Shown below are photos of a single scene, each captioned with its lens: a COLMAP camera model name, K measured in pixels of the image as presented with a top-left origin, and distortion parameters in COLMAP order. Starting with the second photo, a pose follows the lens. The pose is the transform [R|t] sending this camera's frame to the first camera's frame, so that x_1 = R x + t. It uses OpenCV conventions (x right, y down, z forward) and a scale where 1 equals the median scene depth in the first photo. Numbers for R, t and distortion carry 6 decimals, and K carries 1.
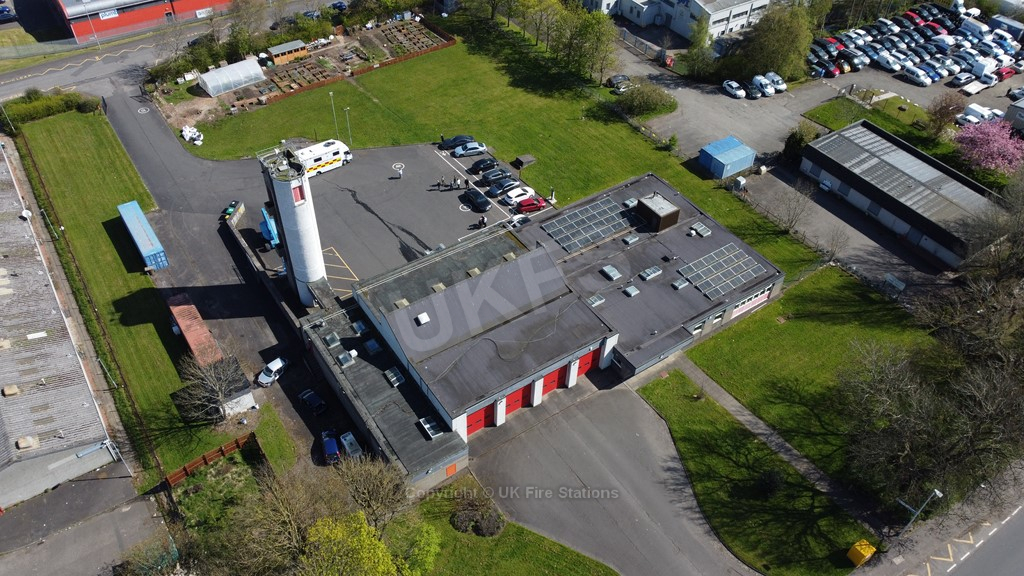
lens RADIAL K [[772.1, 0, 512.0], [0, 772.1, 288.0], [0, 0, 1]] dist [0.007849, -0.010379]
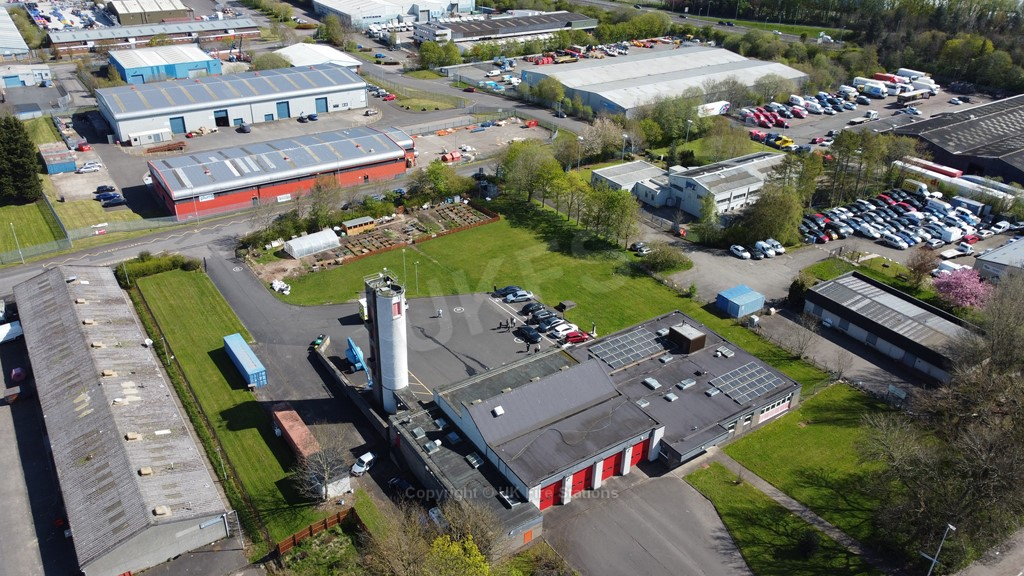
lens RADIAL K [[772.1, 0, 512.0], [0, 772.1, 288.0], [0, 0, 1]] dist [0.007849, -0.010379]
pose [[0.999996, -0.002509, -0.001148, -0.073908], [0.002111, 0.963567, -0.267457, 0.138102], [0.001777, 0.267454, 0.963569, -0.147712]]
